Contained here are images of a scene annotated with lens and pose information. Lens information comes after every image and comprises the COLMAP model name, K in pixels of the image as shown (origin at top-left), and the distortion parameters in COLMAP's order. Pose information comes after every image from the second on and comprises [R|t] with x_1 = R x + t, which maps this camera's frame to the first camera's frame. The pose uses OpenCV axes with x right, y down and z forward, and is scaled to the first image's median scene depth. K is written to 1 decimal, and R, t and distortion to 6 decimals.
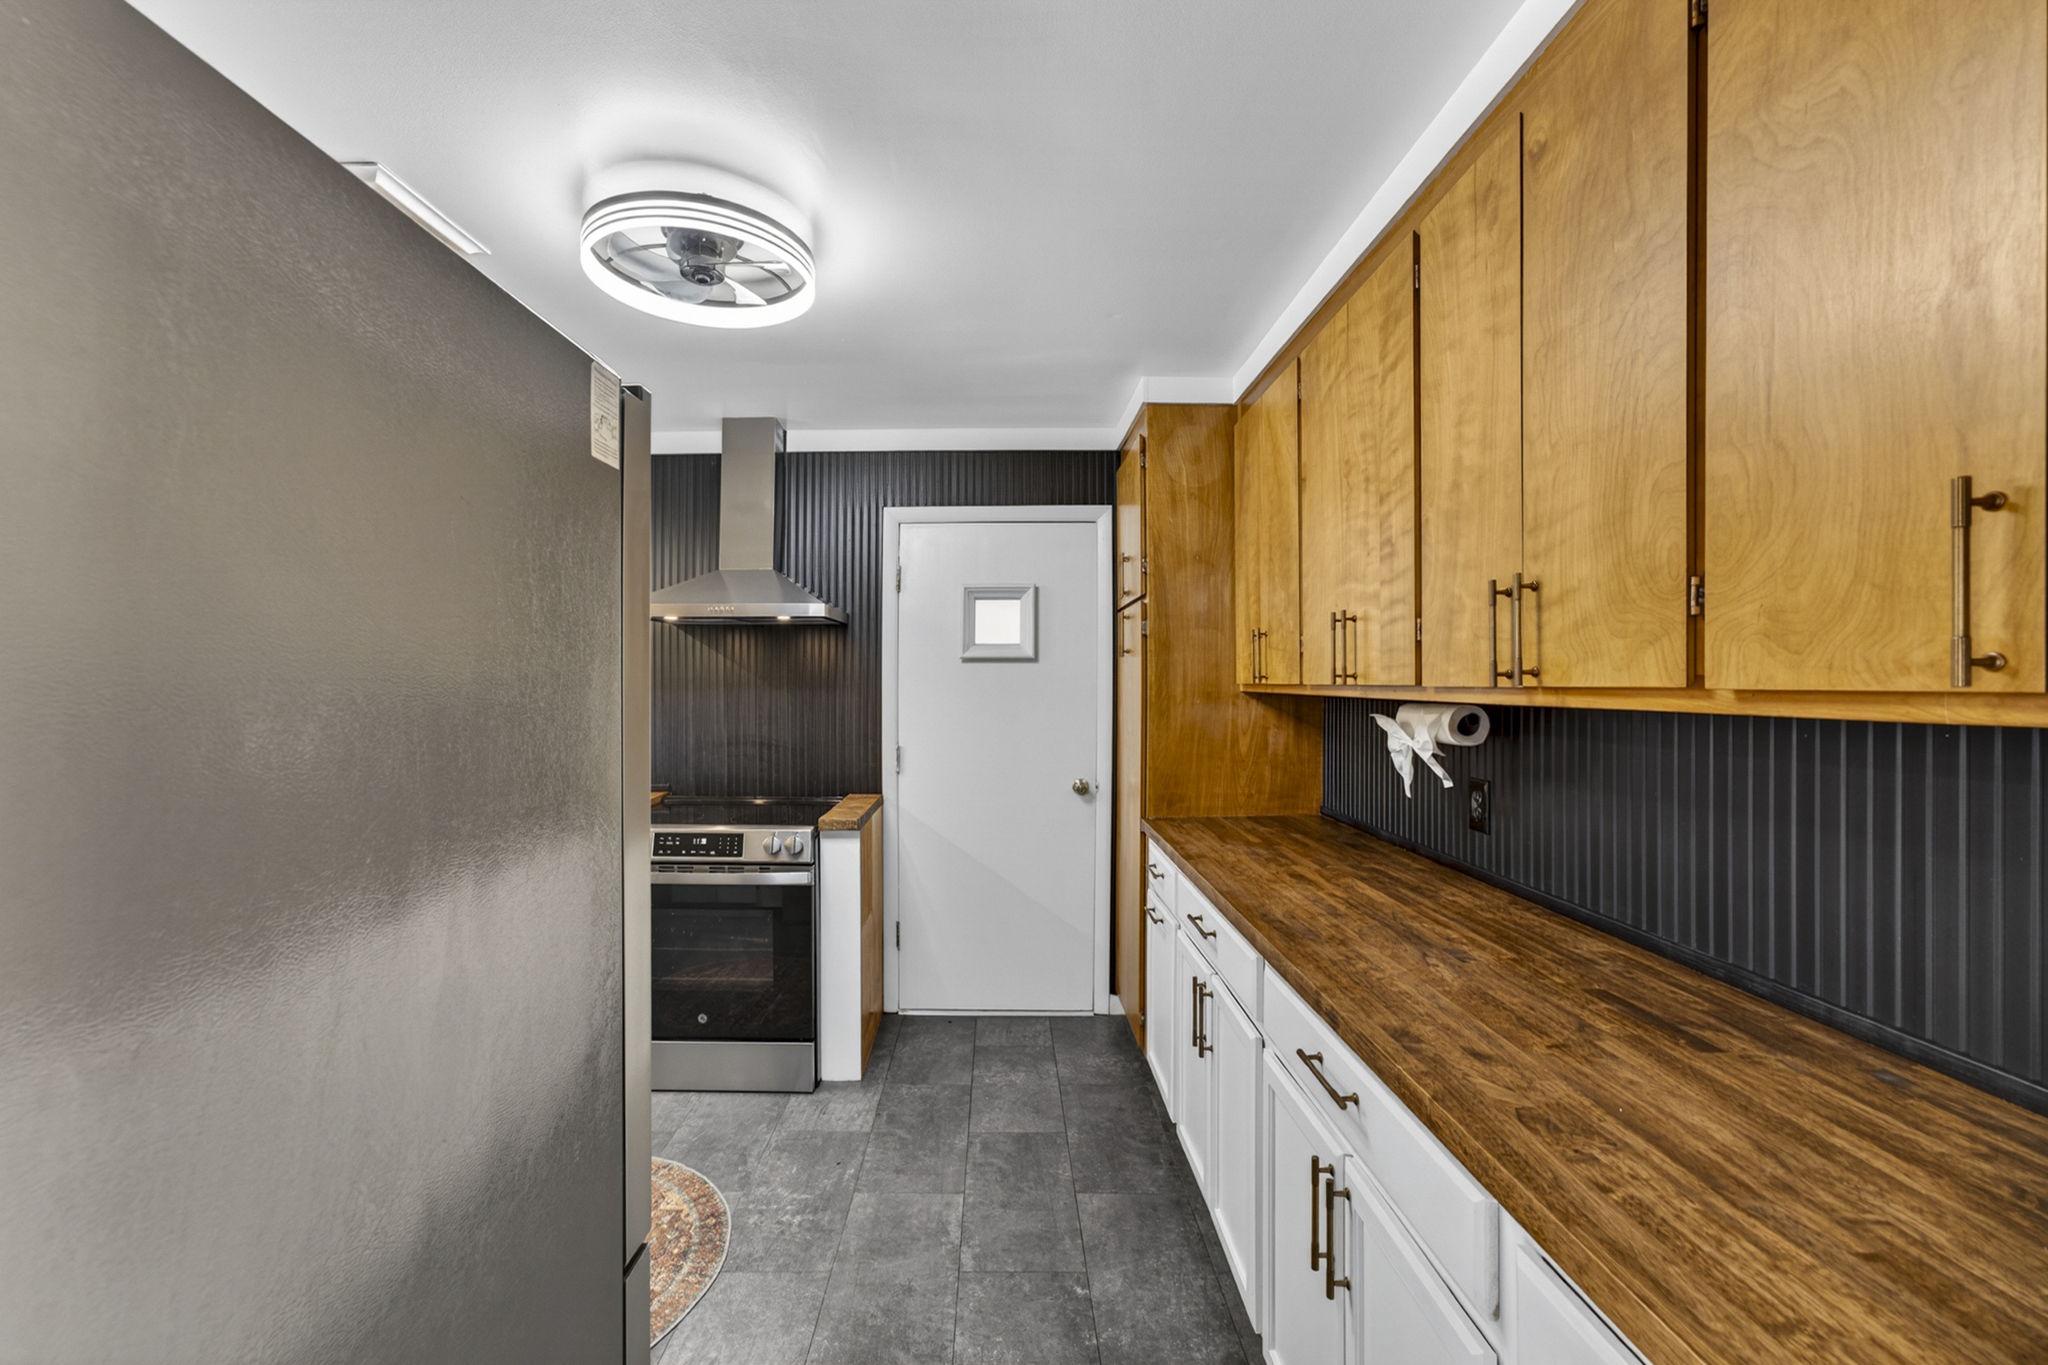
lens RADIAL K [[1034.7, 0, 1024.0], [0, 1034.7, 682.5], [0, 0, 1]] dist [-0.000730, -0.000056]
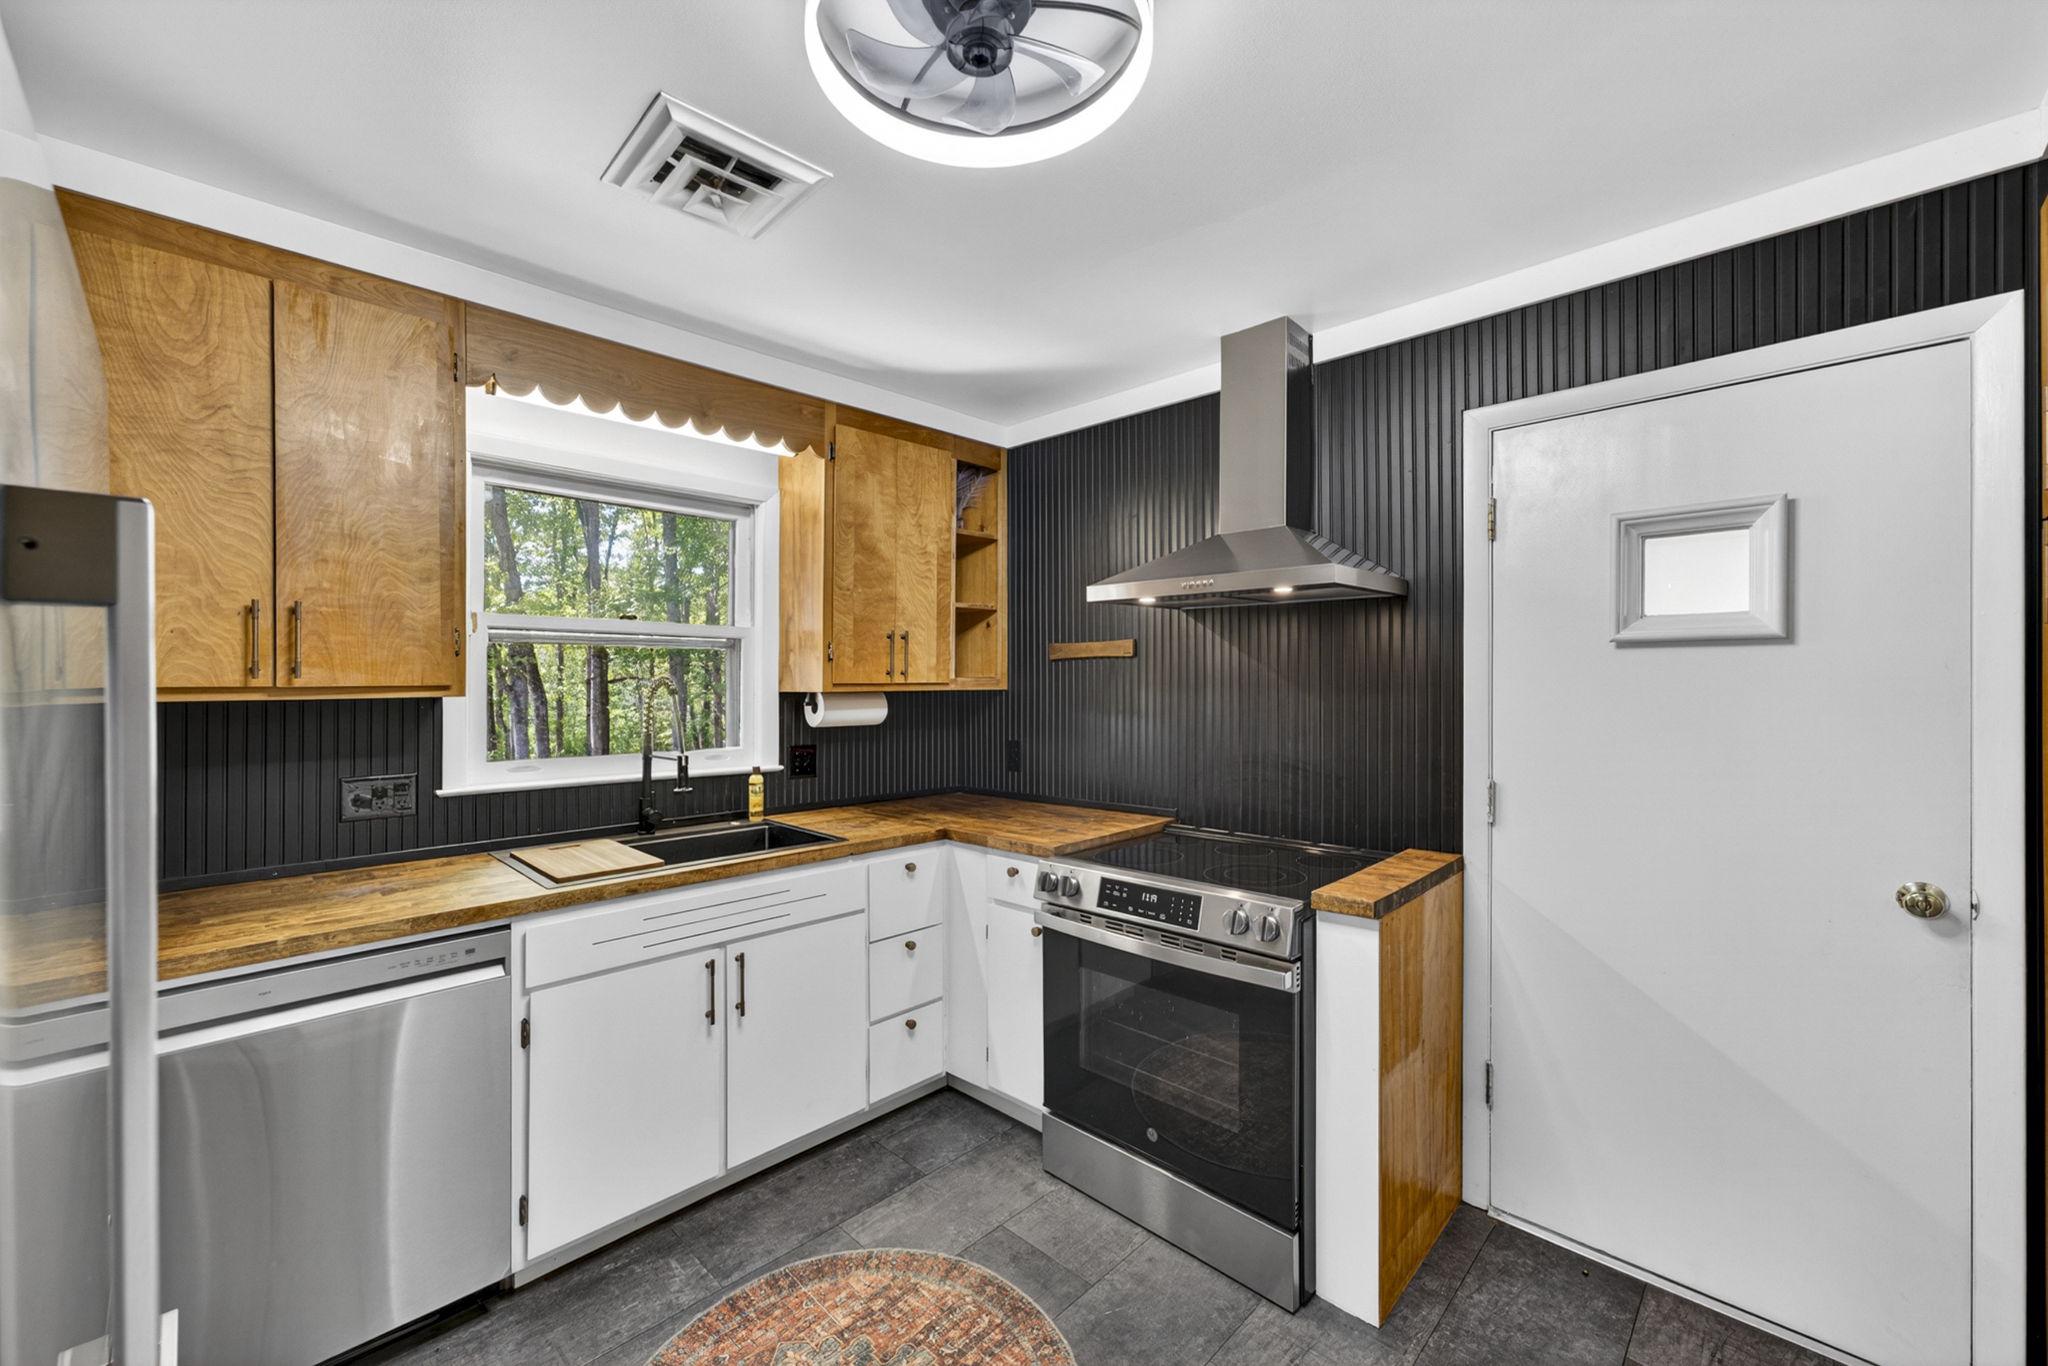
lens RADIAL K [[872.5, 0, 1024.0], [0, 872.5, 683.0], [0, 0, 1]] dist [-0.015515, 0.035494]
pose [[0.699046, -0.002379, -0.715073, 0.064782], [0.003686, 0.999993, 0.000276, -0.001306], [0.715067, -0.002829, 0.699050, 0.441094]]
